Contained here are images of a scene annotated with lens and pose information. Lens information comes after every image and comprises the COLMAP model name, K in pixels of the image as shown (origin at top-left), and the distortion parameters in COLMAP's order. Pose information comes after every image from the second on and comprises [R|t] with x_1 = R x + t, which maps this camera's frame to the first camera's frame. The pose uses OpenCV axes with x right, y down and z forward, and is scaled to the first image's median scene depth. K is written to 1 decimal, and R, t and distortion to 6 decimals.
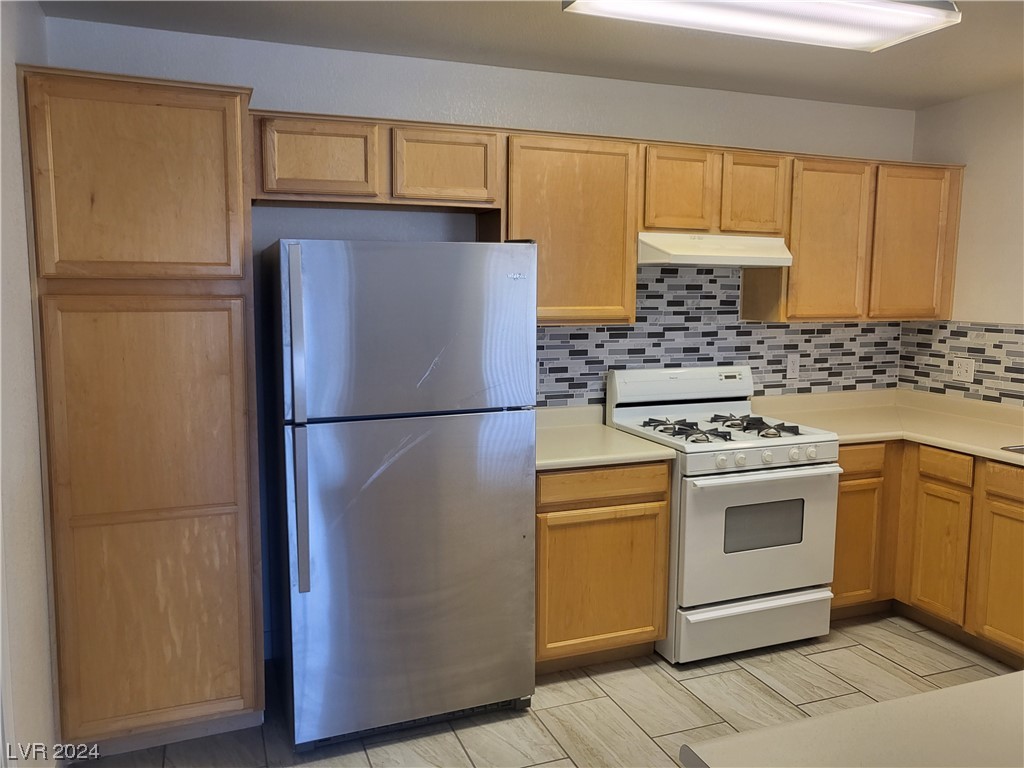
lens RADIAL K [[791.4, 0, 507.5], [0, 791.4, 375.0], [0, 0, 1]] dist [-0.010086, 0.032529]
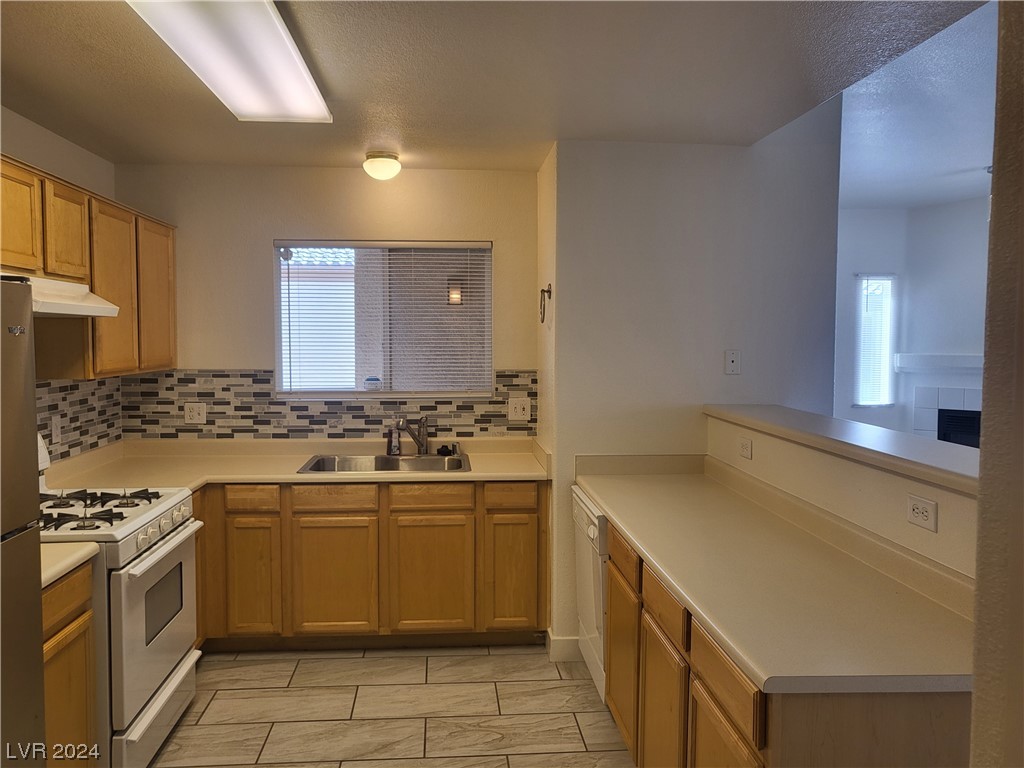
lens RADIAL K [[791.4, 0, 501.5], [0, 791.4, 382.0], [0, 0, 1]] dist [-0.010086, 0.032529]
pose [[0.299551, -0.062690, 0.952018, -0.343731], [0.107386, 0.993714, 0.031647, -0.040016], [-0.948018, 0.092753, 0.304400, 0.276092]]
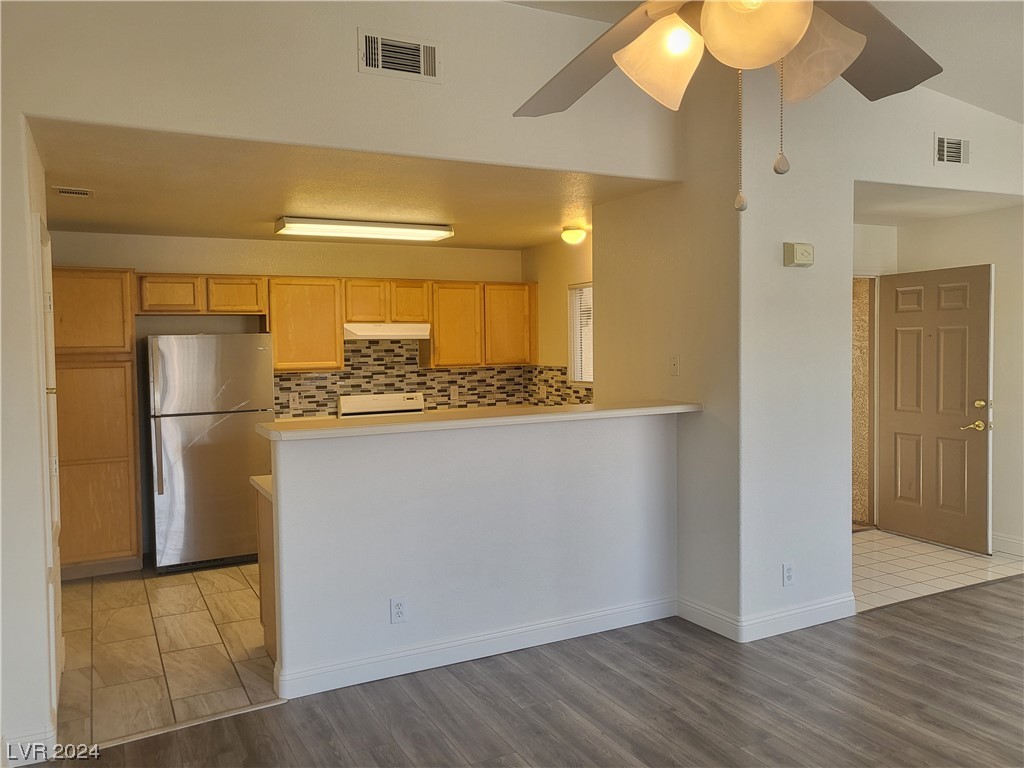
lens RADIAL K [[791.4, 0, 506.0], [0, 791.4, 383.5], [0, 0, 1]] dist [-0.010086, 0.032529]
pose [[0.995562, -0.028099, 0.089810, 0.339218], [0.033893, 0.997397, -0.063651, 0.091904], [-0.087787, 0.066413, 0.993923, -0.851884]]
